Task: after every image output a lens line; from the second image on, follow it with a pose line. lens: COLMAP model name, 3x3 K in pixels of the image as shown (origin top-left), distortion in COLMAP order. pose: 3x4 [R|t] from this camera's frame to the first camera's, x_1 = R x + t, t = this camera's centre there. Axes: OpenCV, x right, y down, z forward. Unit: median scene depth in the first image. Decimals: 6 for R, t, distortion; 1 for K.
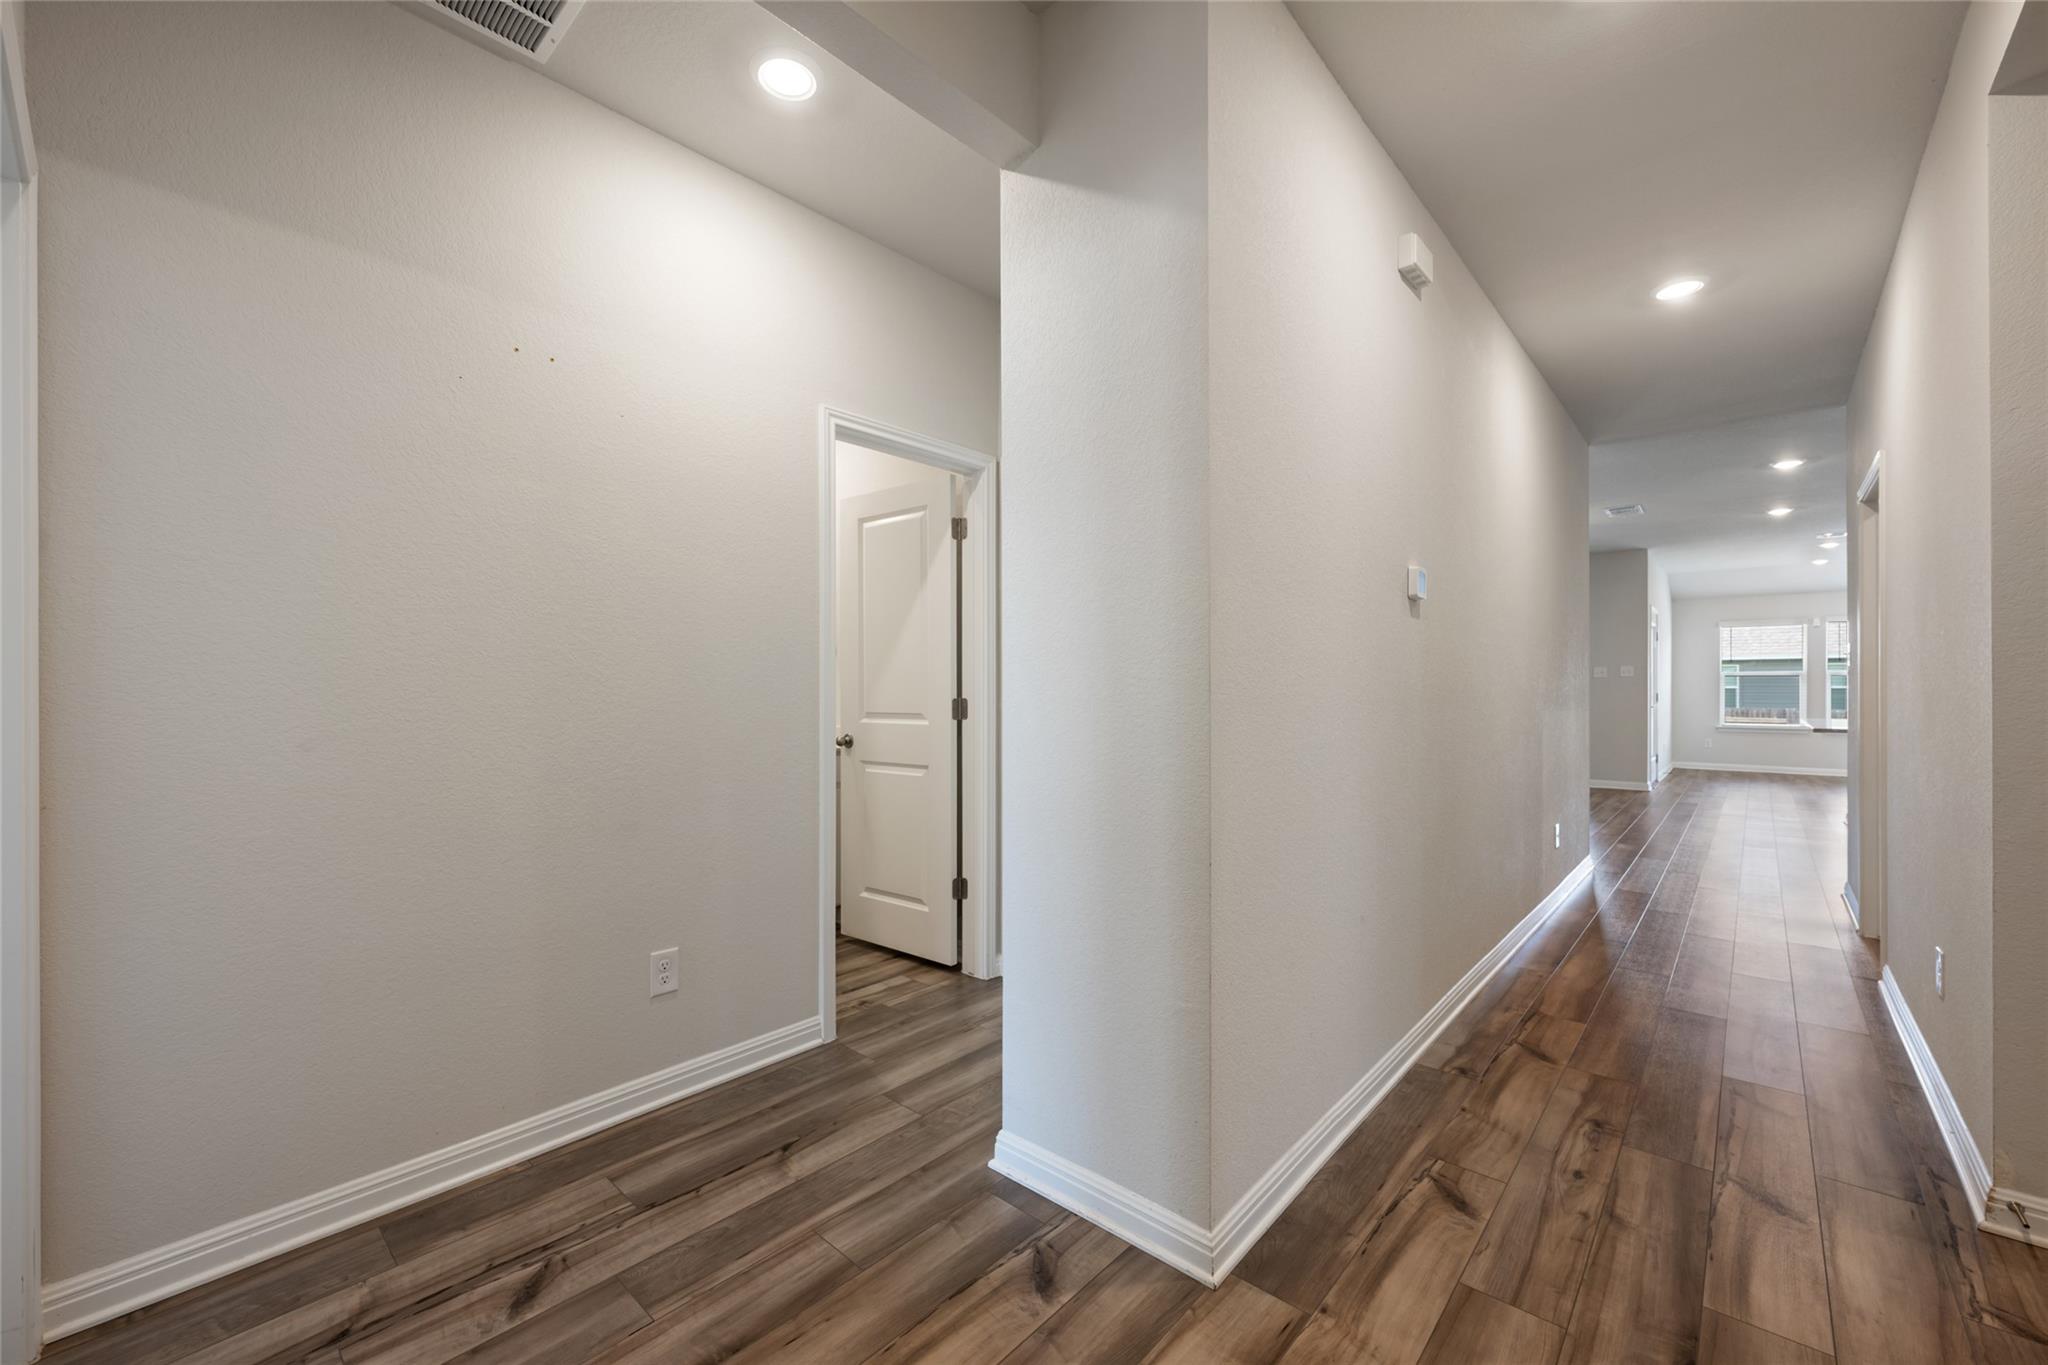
lens RADIAL K [[814.0, 0, 1022.9], [0, 814.0, 685.4], [0, 0, 1]] dist [0.001418, 0.000378]
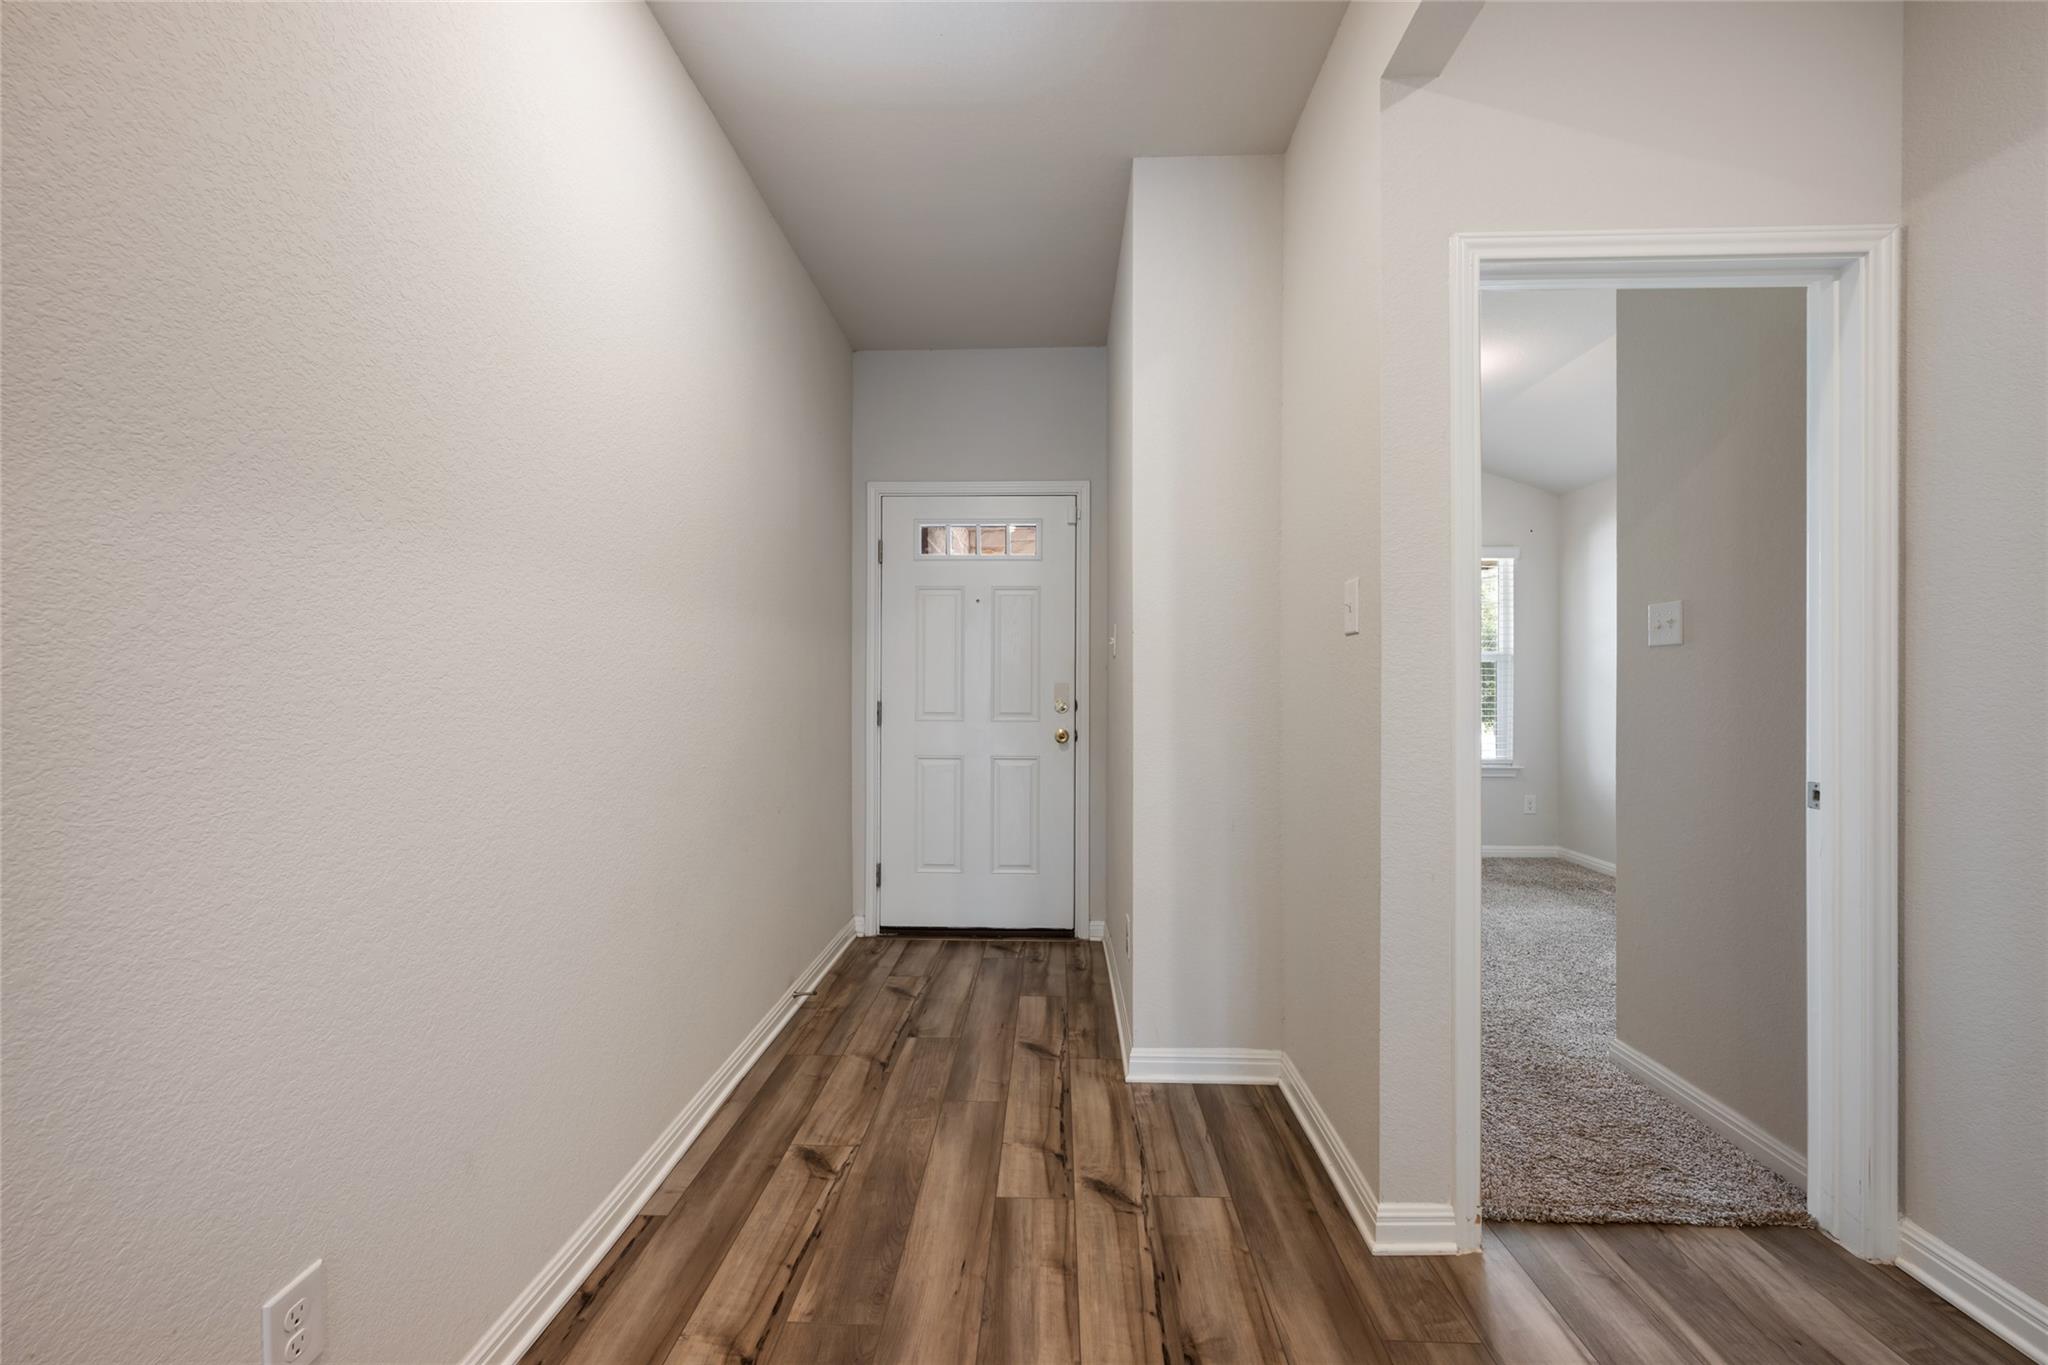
lens RADIAL K [[814.0, 0, 1030.3], [0, 814.0, 687.5], [0, 0, 1]] dist [0.001418, 0.000378]
pose [[-0.760014, -0.001523, -0.649905, 0.373126], [-0.000493, 0.999998, -0.001767, 0.008293], [0.649907, -0.001023, -0.760013, 0.901692]]
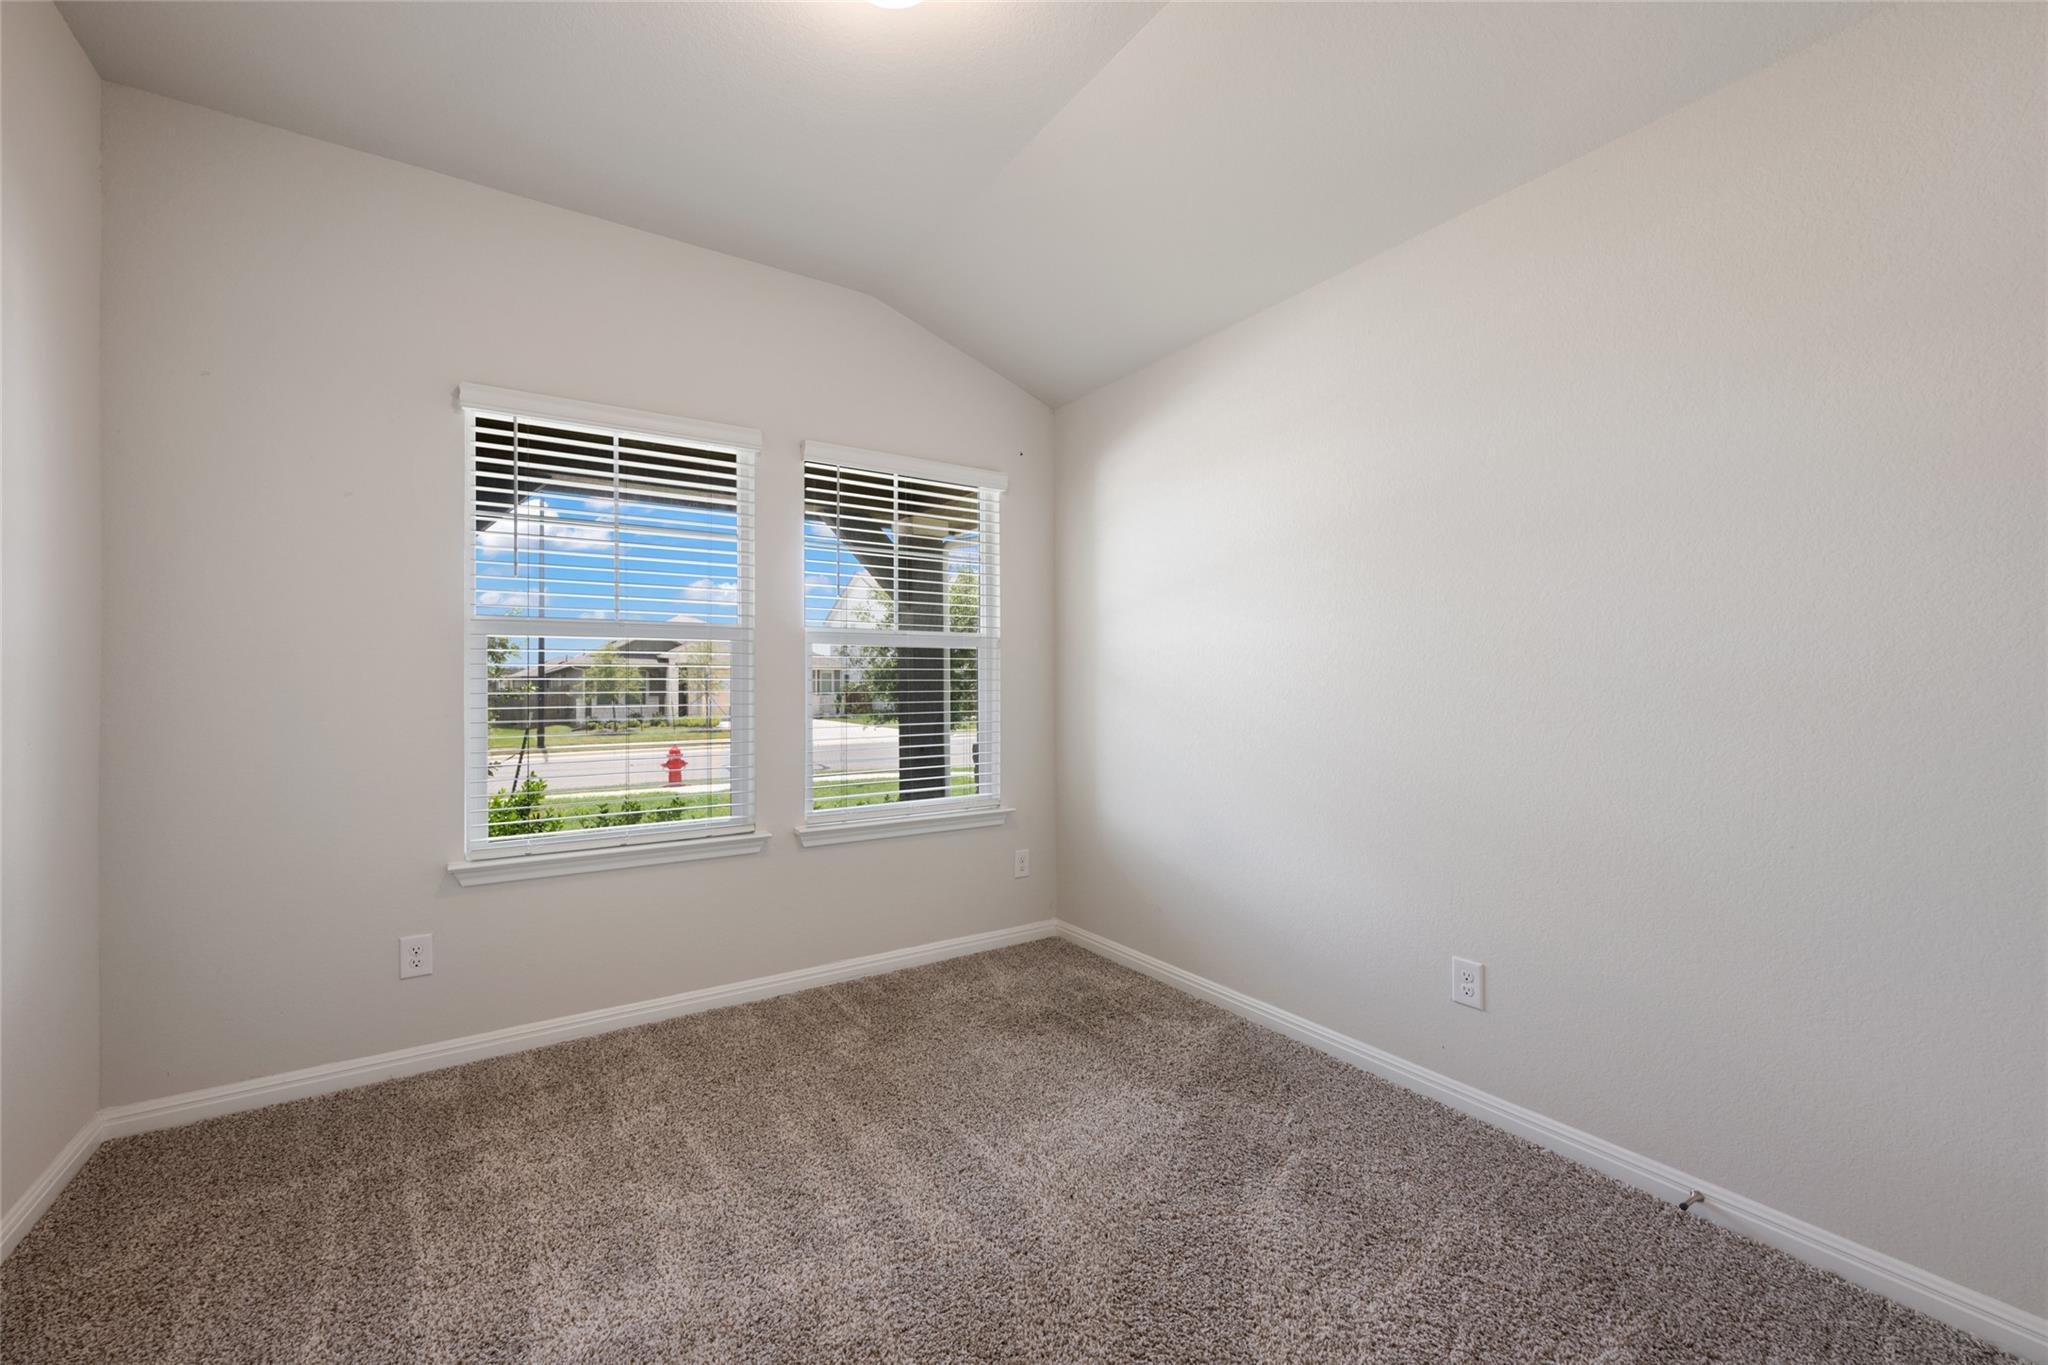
lens RADIAL K [[814.0, 0, 1013.4], [0, 814.0, 689.6], [0, 0, 1]] dist [0.001418, 0.000378]
pose [[-0.249845, 0.001020, -0.968285, -1.103946], [0.007721, 0.999970, -0.000939, 0.007459], [0.968255, -0.007711, -0.249846, 0.268542]]
